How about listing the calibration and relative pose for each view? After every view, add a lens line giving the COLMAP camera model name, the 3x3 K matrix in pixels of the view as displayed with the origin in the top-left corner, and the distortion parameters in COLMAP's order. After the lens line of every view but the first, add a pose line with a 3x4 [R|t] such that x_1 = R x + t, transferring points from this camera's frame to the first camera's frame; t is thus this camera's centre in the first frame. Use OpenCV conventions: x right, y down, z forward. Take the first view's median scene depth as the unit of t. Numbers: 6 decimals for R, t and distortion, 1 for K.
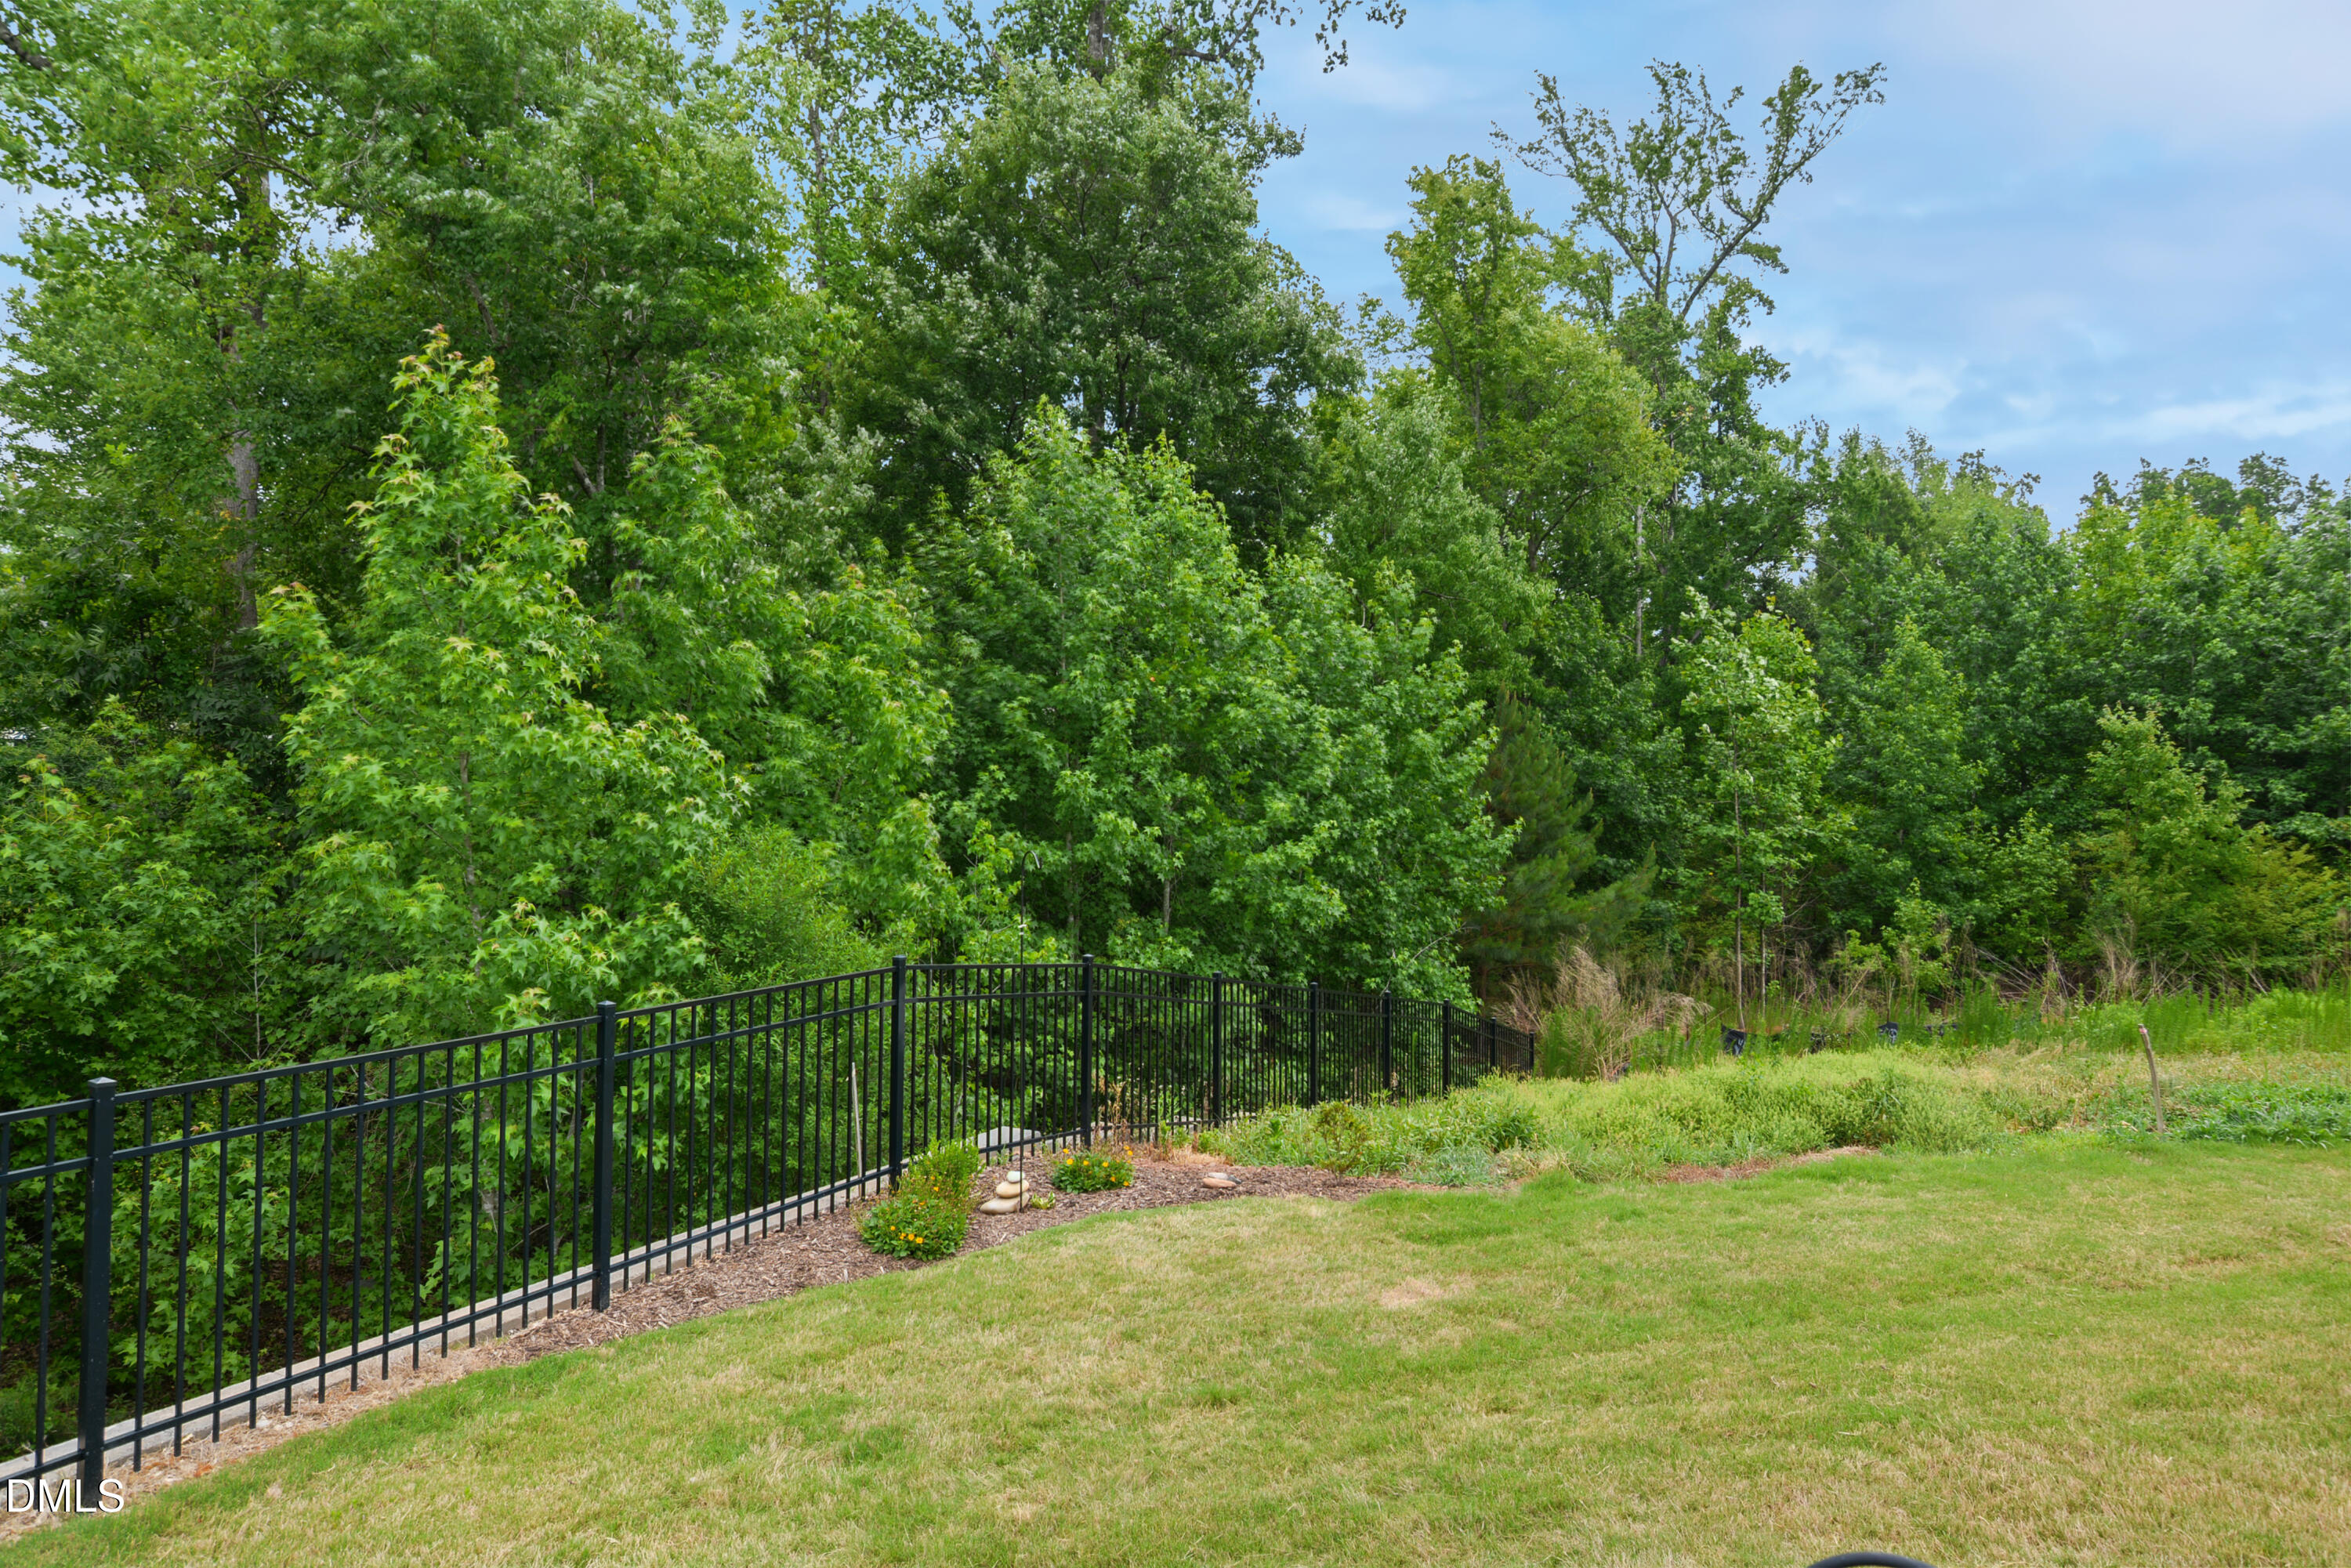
lens RADIAL K [[1413.5, 0, 1162.0], [0, 1413.5, 856.3], [0, 0, 1]] dist [-0.004609, -0.001157]
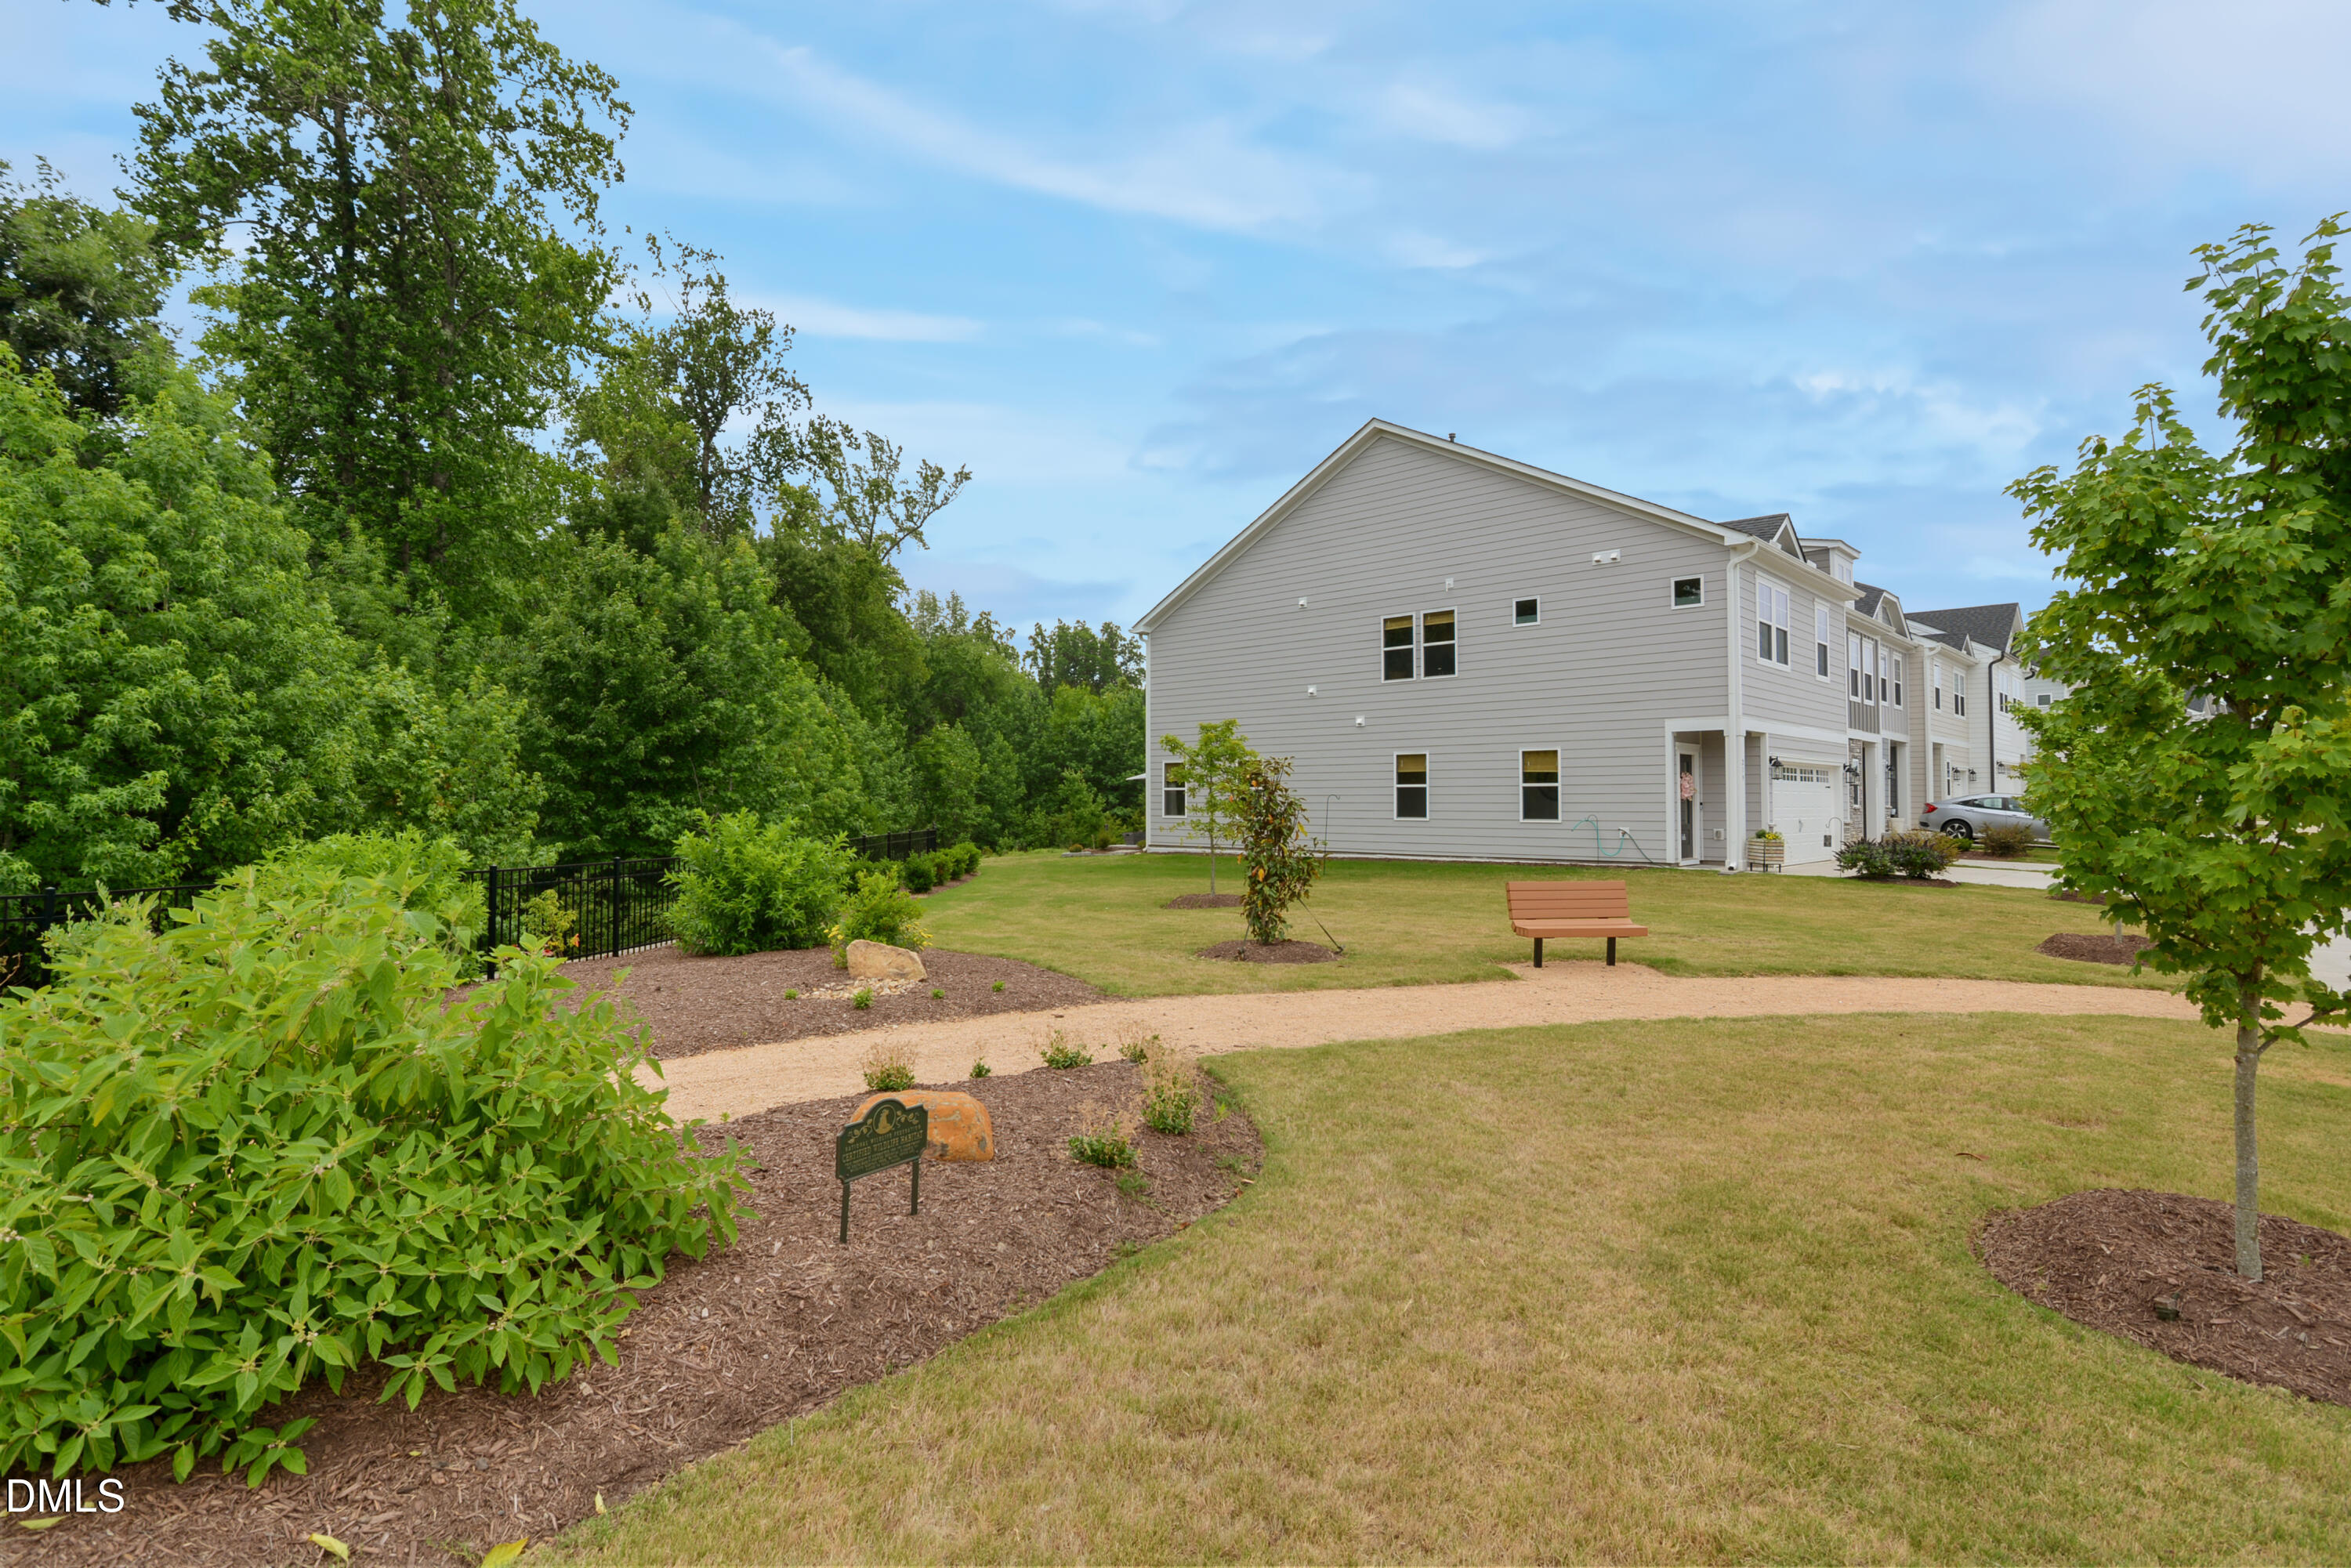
lens RADIAL K [[1123.2, 0, 1175.4], [0, 1123.2, 792.3], [0, 0, 1]] dist [-0.002041, -0.000064]
pose [[0.754152, 0.018807, 0.656431, -0.548341], [0.013708, 0.998921, -0.044368, 0.038402], [-0.656557, 0.042458, 0.753080, -0.725311]]
